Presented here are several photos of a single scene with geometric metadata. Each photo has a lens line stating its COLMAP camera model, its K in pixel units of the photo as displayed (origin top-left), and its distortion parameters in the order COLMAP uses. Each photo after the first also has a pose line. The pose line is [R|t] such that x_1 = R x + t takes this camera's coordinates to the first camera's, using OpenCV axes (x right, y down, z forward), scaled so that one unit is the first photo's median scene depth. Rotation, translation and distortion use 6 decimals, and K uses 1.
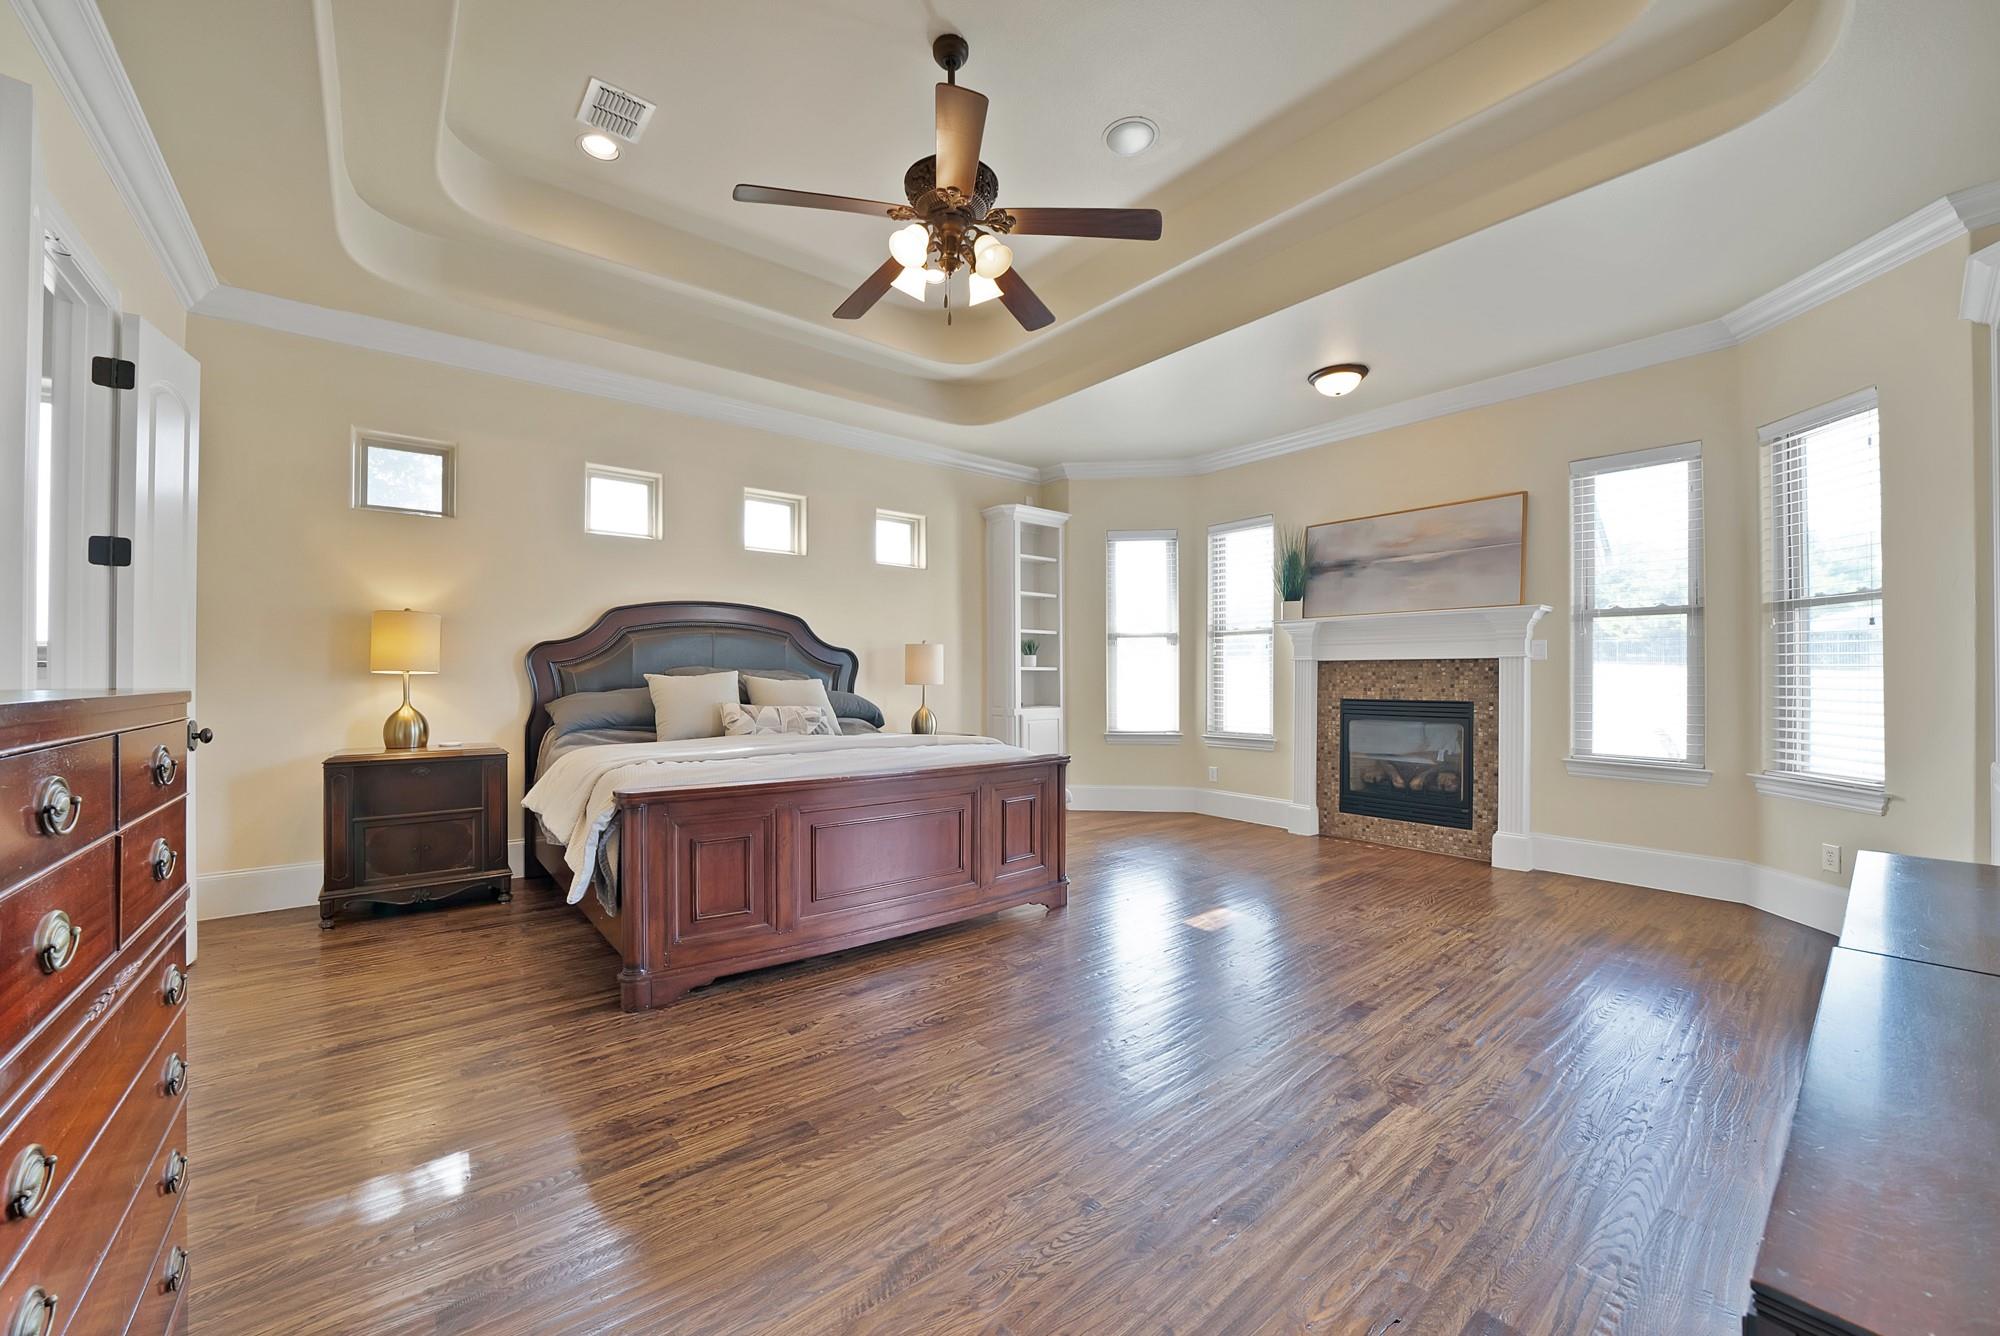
lens RADIAL K [[737.3, 0, 997.3], [0, 737.3, 668.6], [0, 0, 1]] dist [0.000357, 0.000006]
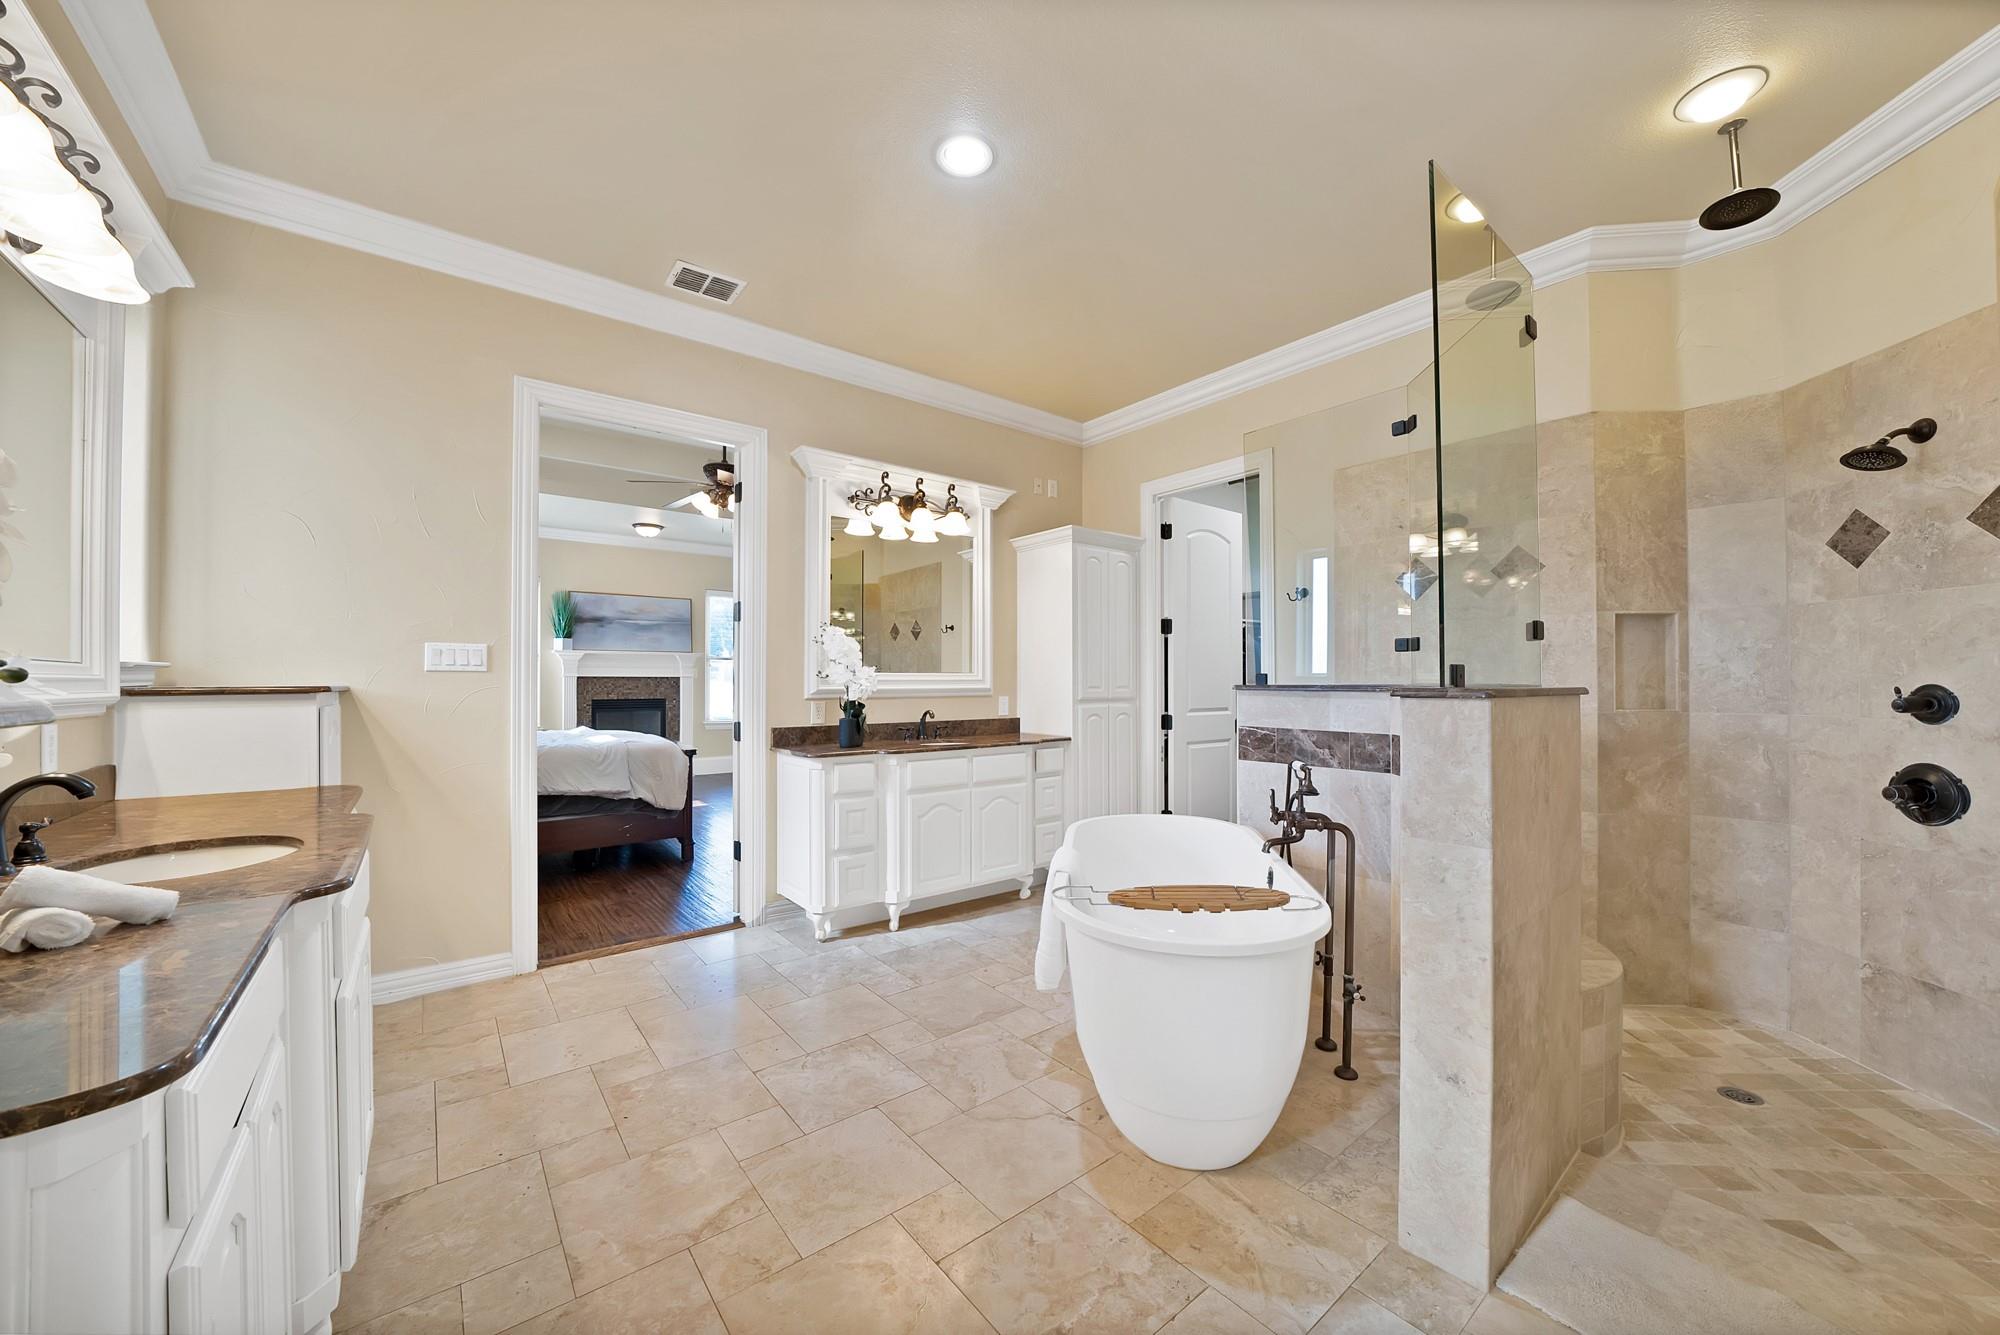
lens RADIAL K [[737.3, 0, 1002.0], [0, 737.3, 676.5], [0, 0, 1]] dist [0.000357, 0.000006]
pose [[0.017403, -0.000420, 0.999848, -1.303118], [-0.011491, 0.999934, 0.000620, -0.026210], [-0.999783, -0.011500, 0.017397, 0.061673]]
